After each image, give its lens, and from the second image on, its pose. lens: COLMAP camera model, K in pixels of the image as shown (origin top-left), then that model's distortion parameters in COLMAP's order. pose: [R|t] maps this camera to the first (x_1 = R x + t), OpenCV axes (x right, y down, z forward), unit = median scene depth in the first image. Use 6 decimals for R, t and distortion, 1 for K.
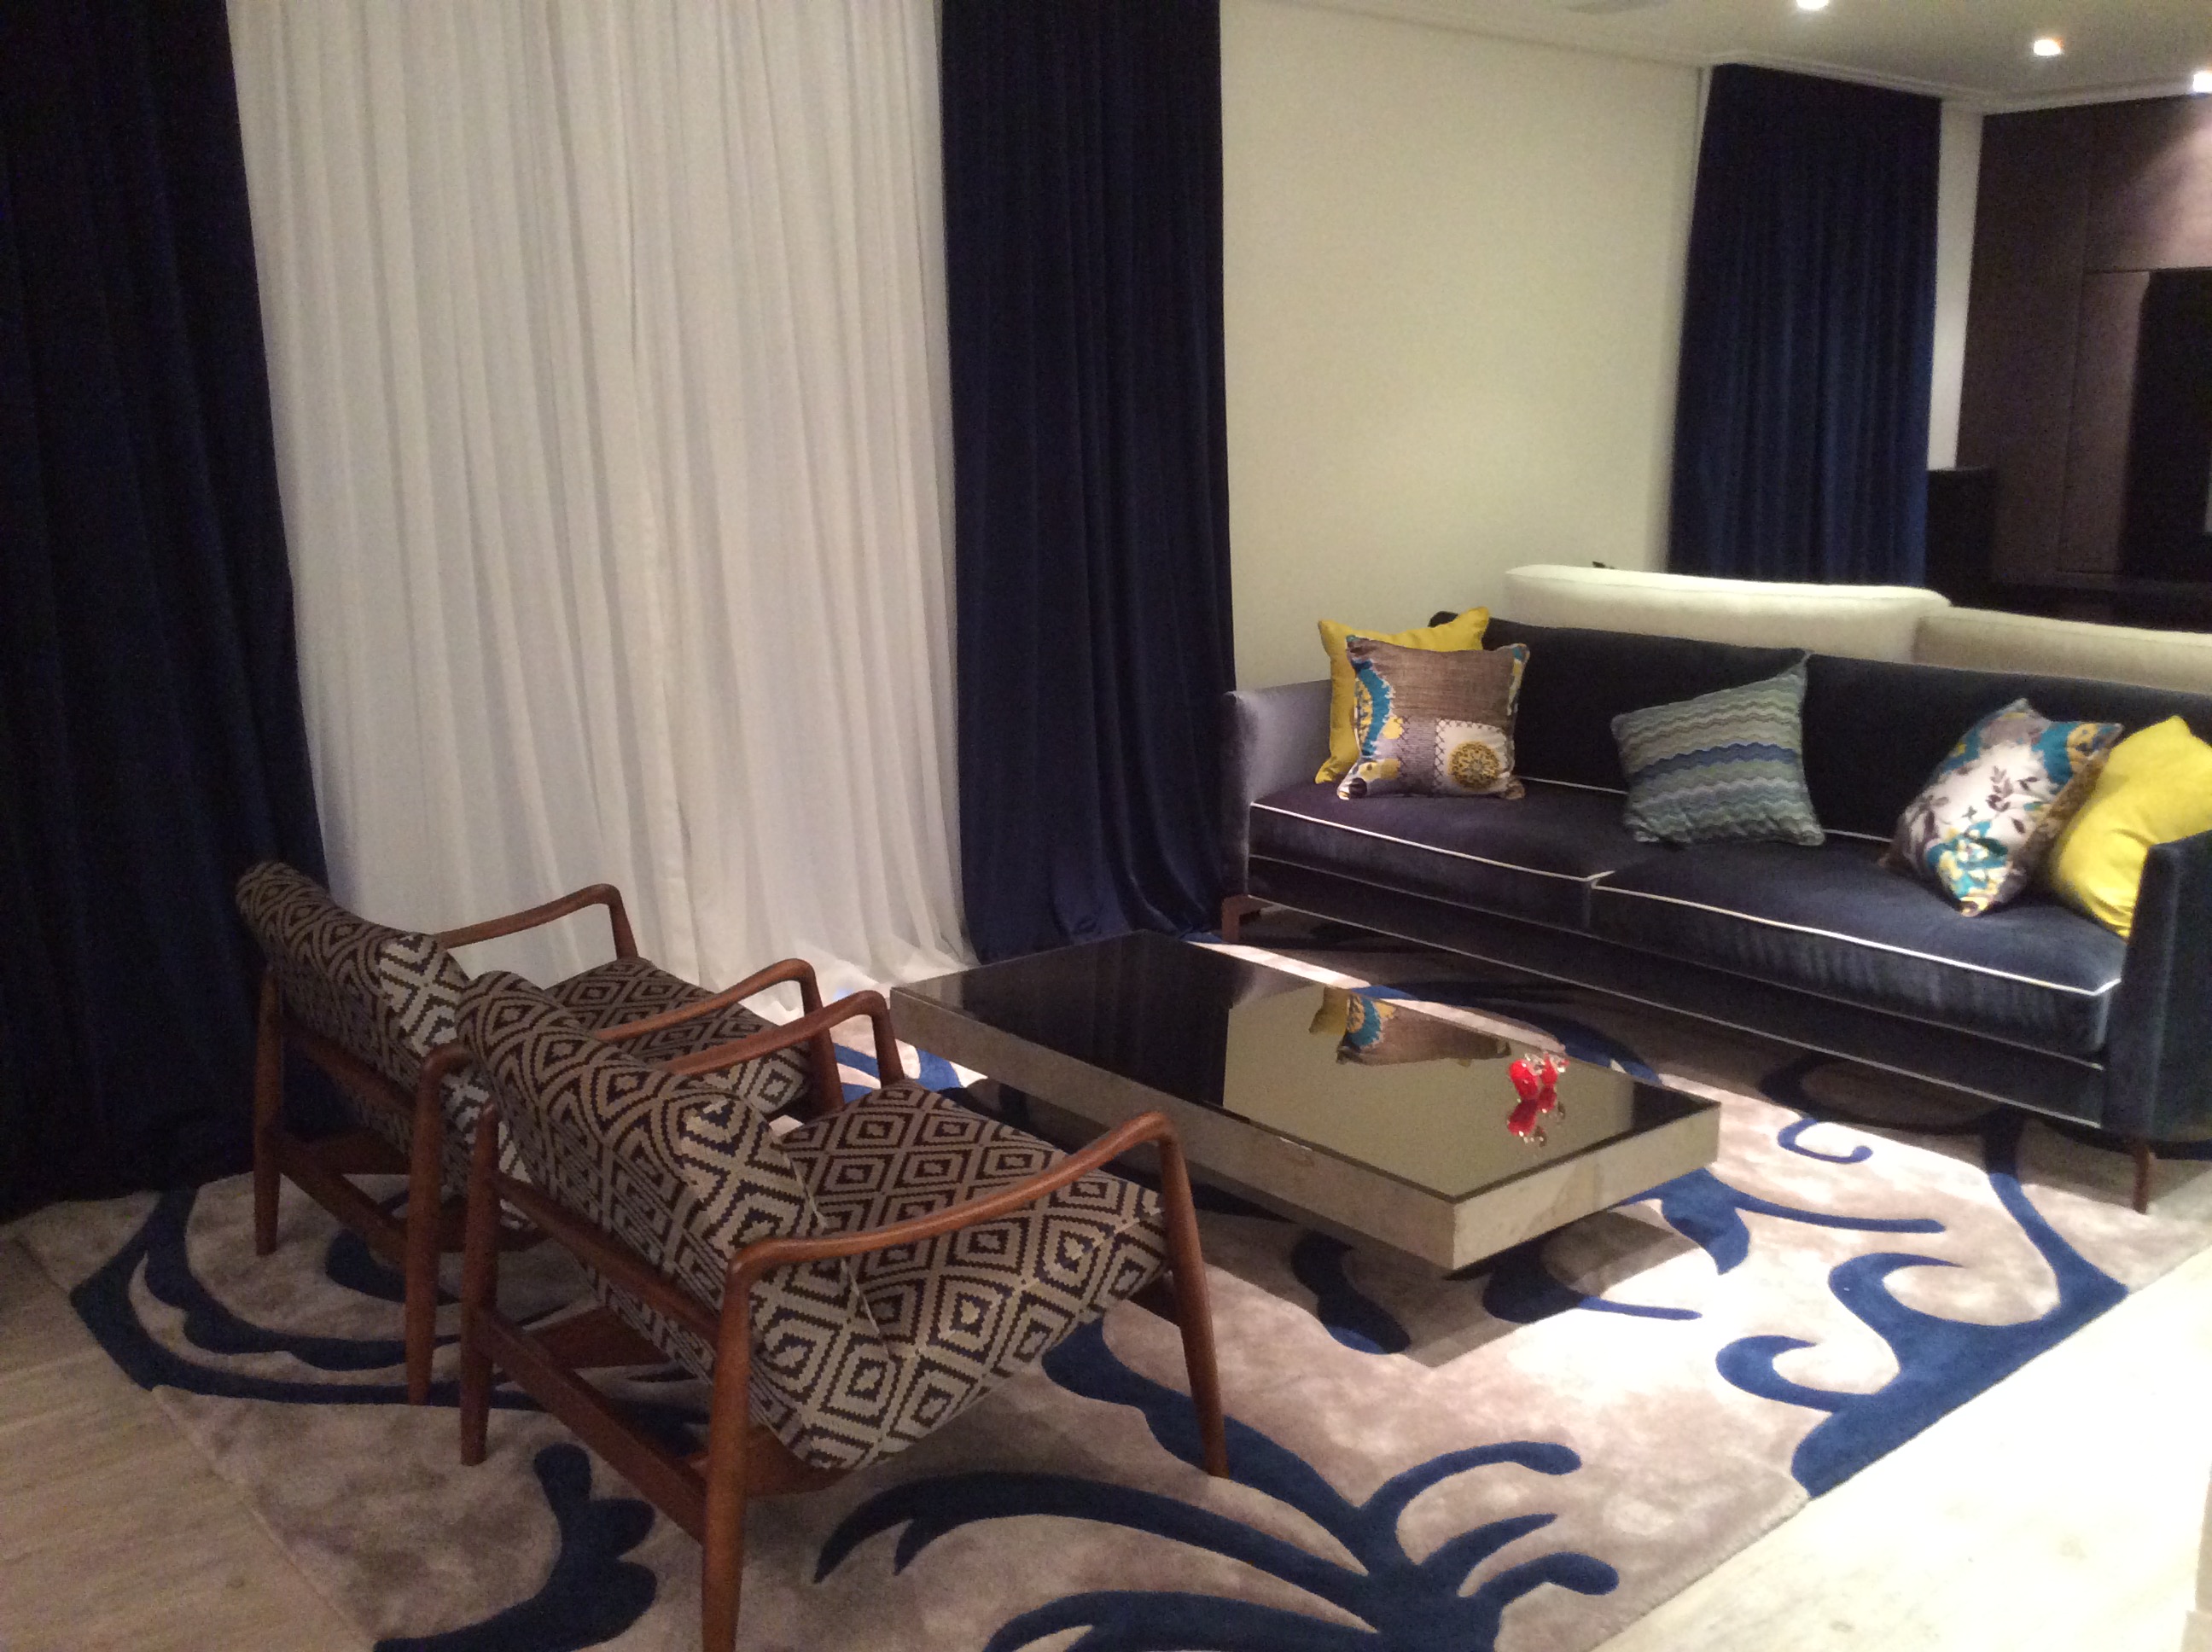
lens RADIAL K [[2018.2, 0, 1106.0], [0, 2018.2, 826.0], [0, 0, 1]] dist [0.131515, -0.222913]
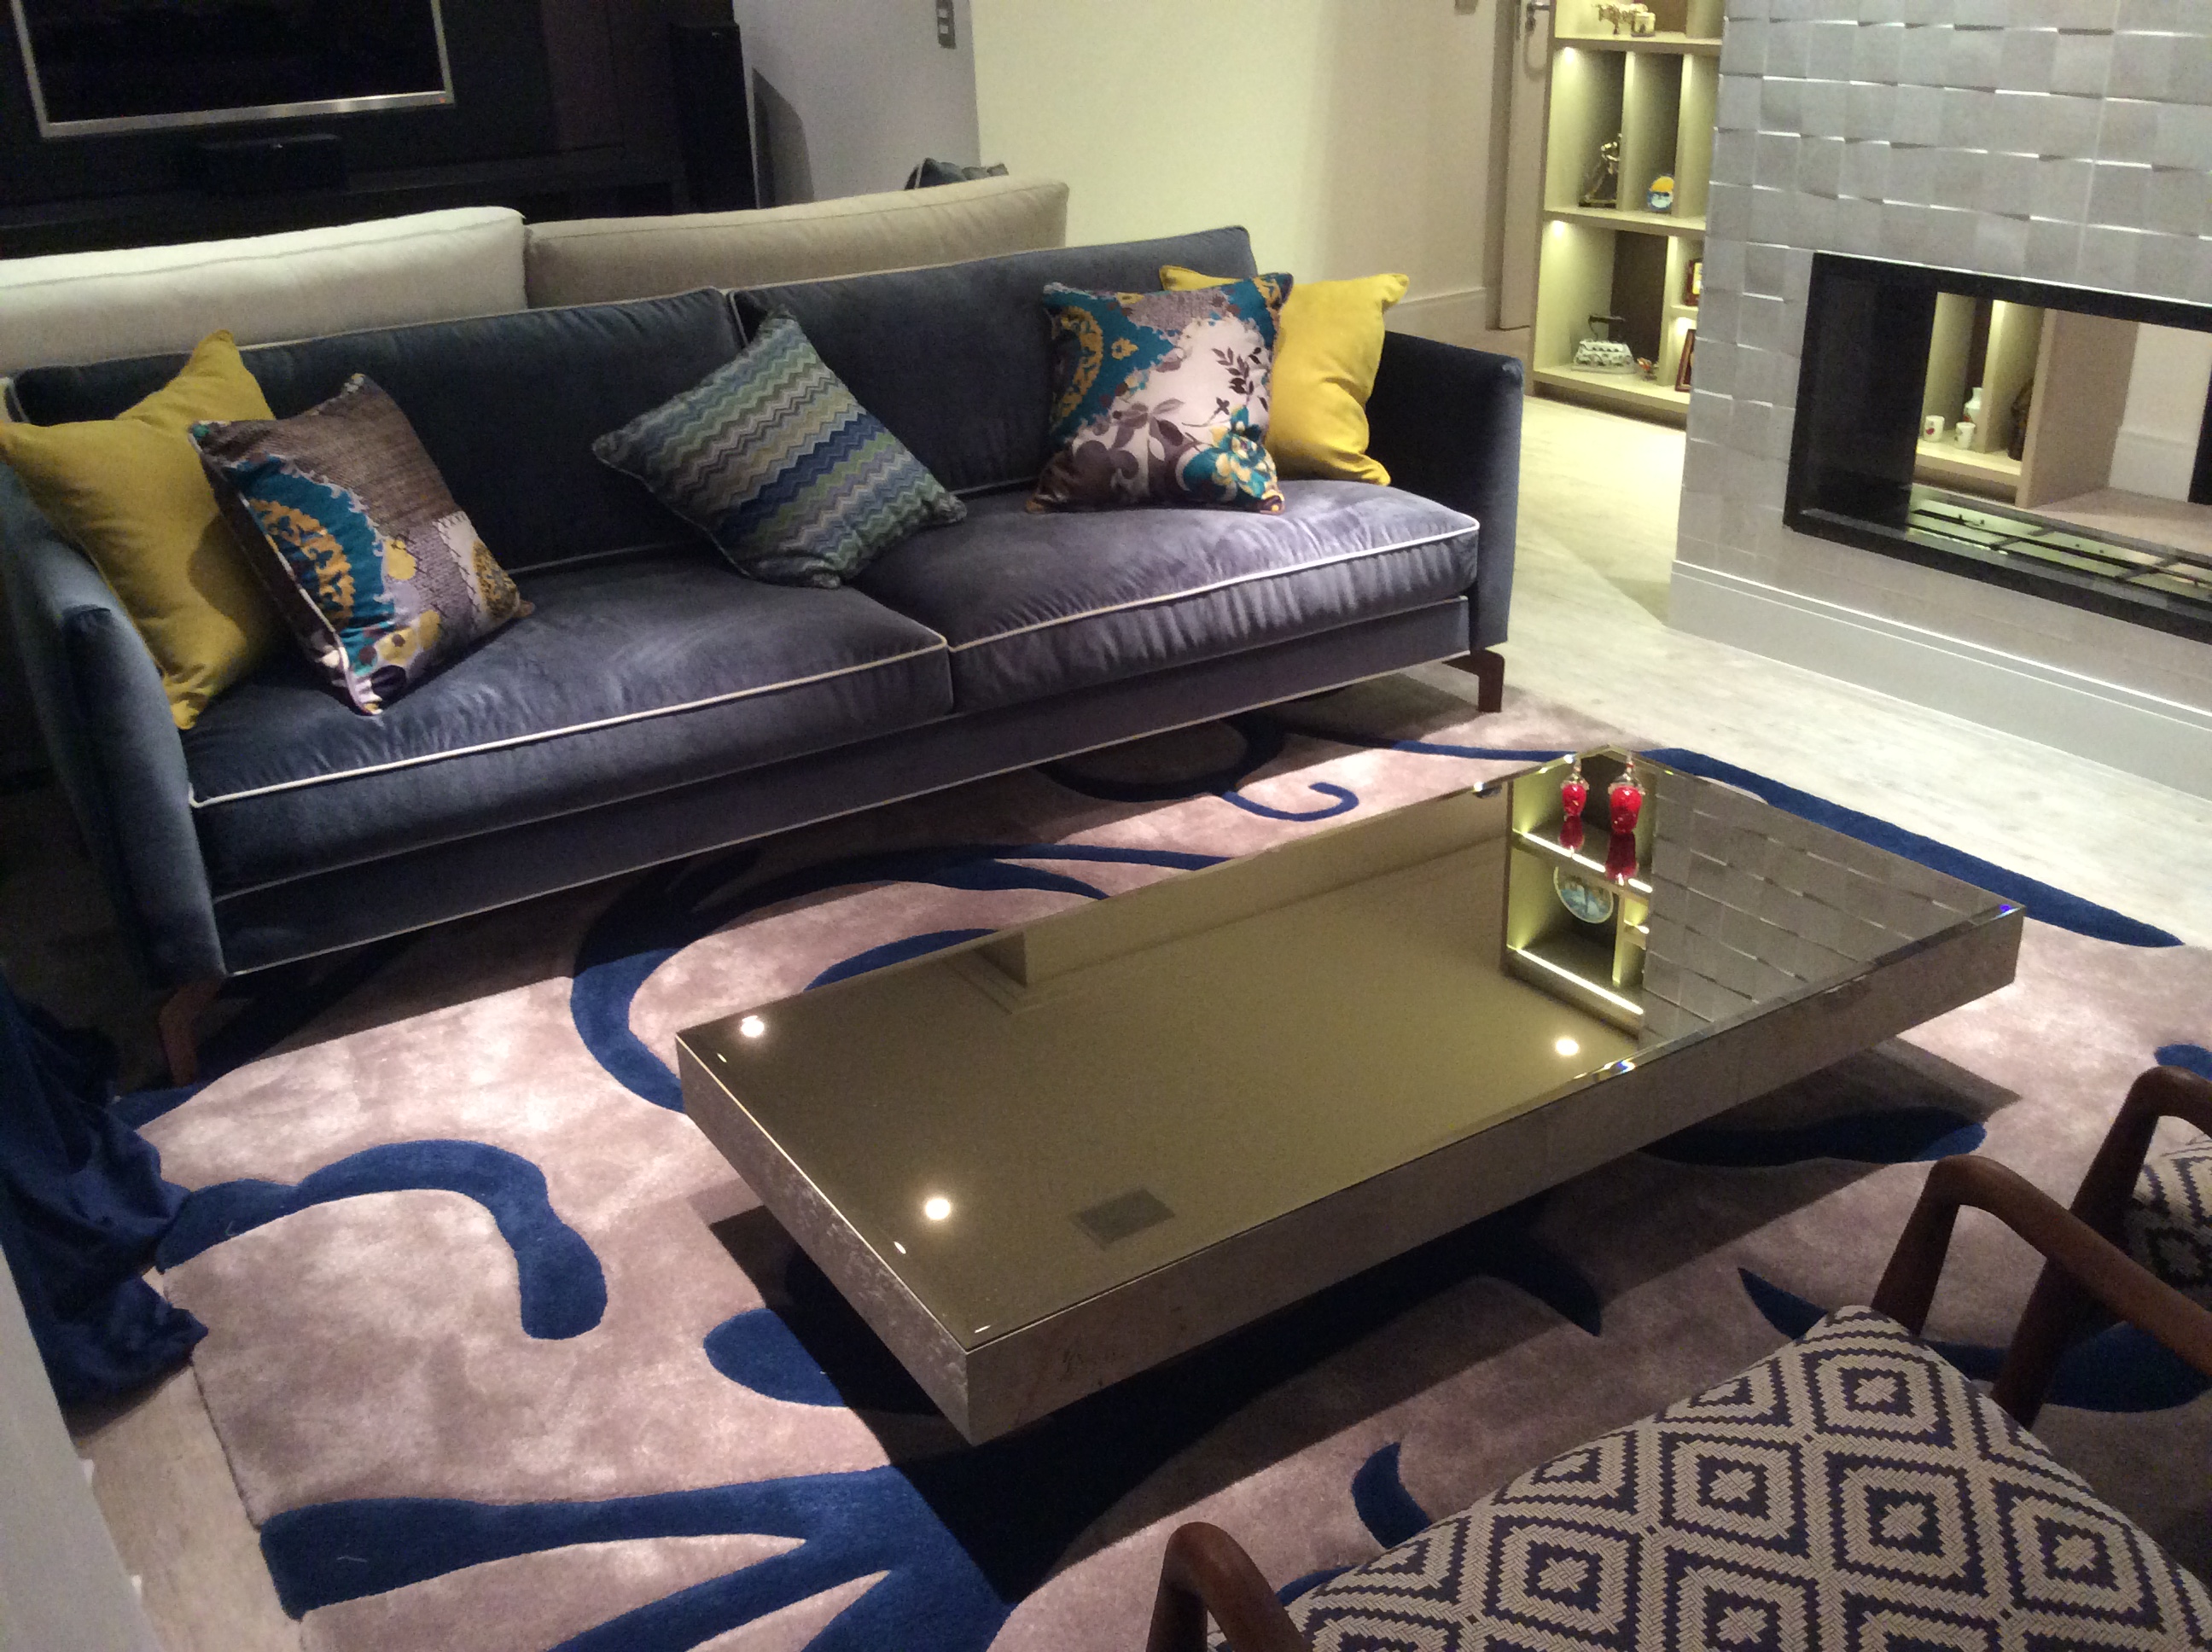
lens RADIAL K [[2018.2, 0, 1106.0], [0, 2018.2, 826.0], [0, 0, 1]] dist [0.131515, -0.222913]
pose [[0.140943, -0.407353, 0.902329, -0.612634], [0.238353, 0.898581, 0.368430, -0.239658], [-0.960897, 0.163145, 0.223743, 1.172147]]
